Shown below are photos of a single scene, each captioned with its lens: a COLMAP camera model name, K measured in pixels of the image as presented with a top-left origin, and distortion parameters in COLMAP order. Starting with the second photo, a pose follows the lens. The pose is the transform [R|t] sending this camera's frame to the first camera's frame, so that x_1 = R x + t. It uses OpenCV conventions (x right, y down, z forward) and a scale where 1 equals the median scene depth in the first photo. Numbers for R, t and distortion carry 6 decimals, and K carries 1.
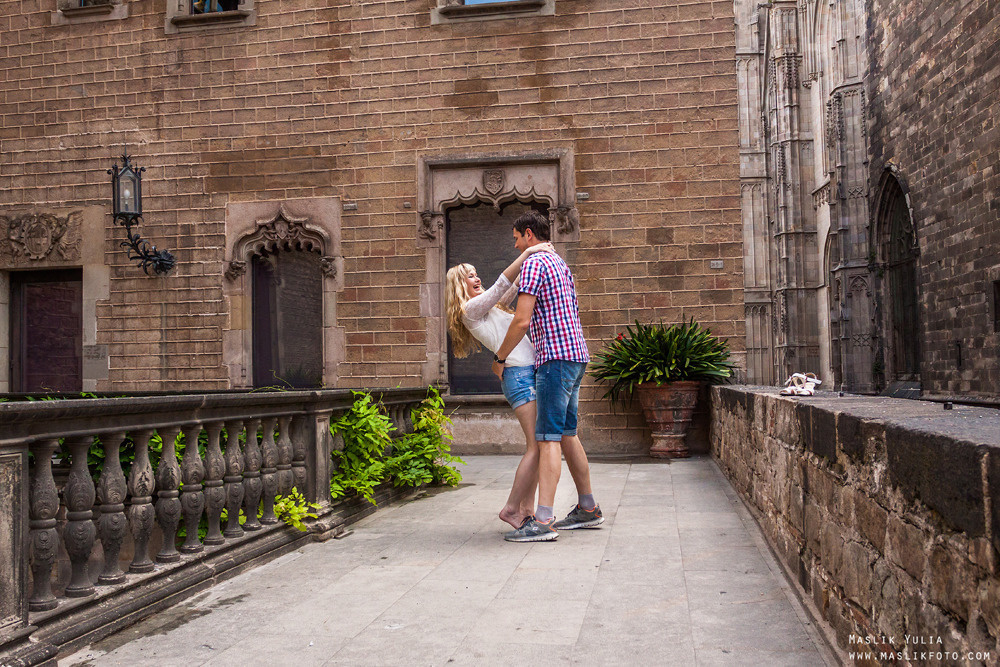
lens RADIAL K [[862.9, 0, 494.1], [0, 862.9, 339.4], [0, 0, 1]] dist [-0.063070, 0.060283]
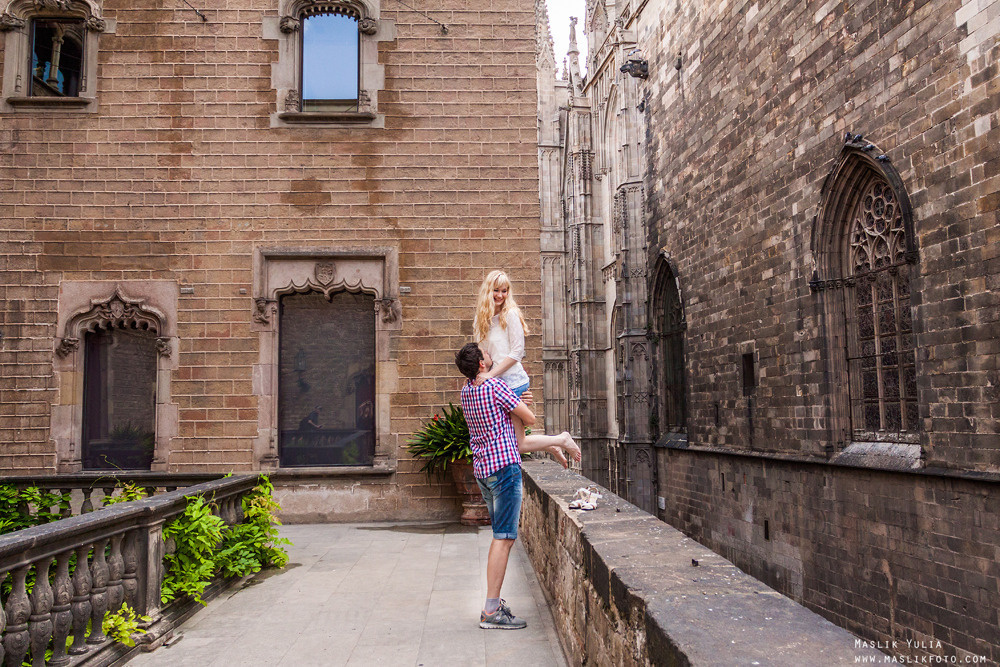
lens RADIAL K [[778.0, 0, 496.4], [0, 778.0, 338.3], [0, 0, 1]] dist [-0.047371, 0.050918]
pose [[0.975629, 0.023133, 0.218206, -0.001130], [-0.011289, 0.998402, -0.055373, -0.046615], [-0.219138, 0.051561, 0.974331, -0.013919]]
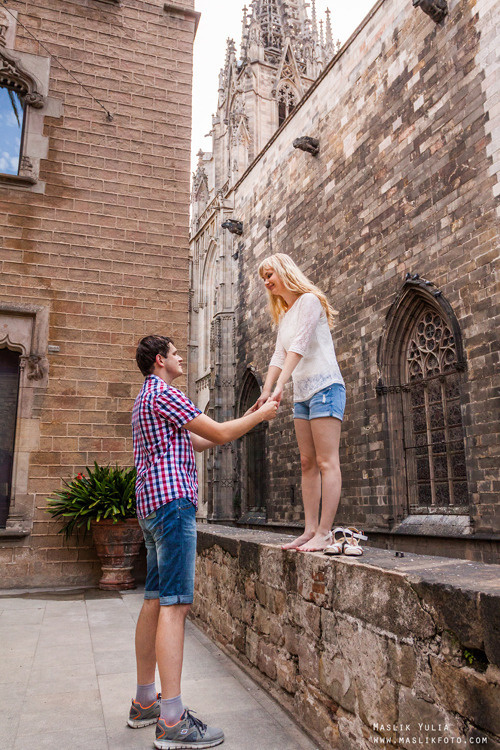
lens RADIAL K [[583.5, 0, 252.4], [0, 583.5, 373.3], [0, 0, 1]] dist [-0.047371, 0.050918]
pose [[0.883786, 0.111623, 0.454382, -0.009090], [-0.029200, 0.982392, -0.184538, -0.001713], [-0.466980, 0.149824, 0.871483, 0.212452]]
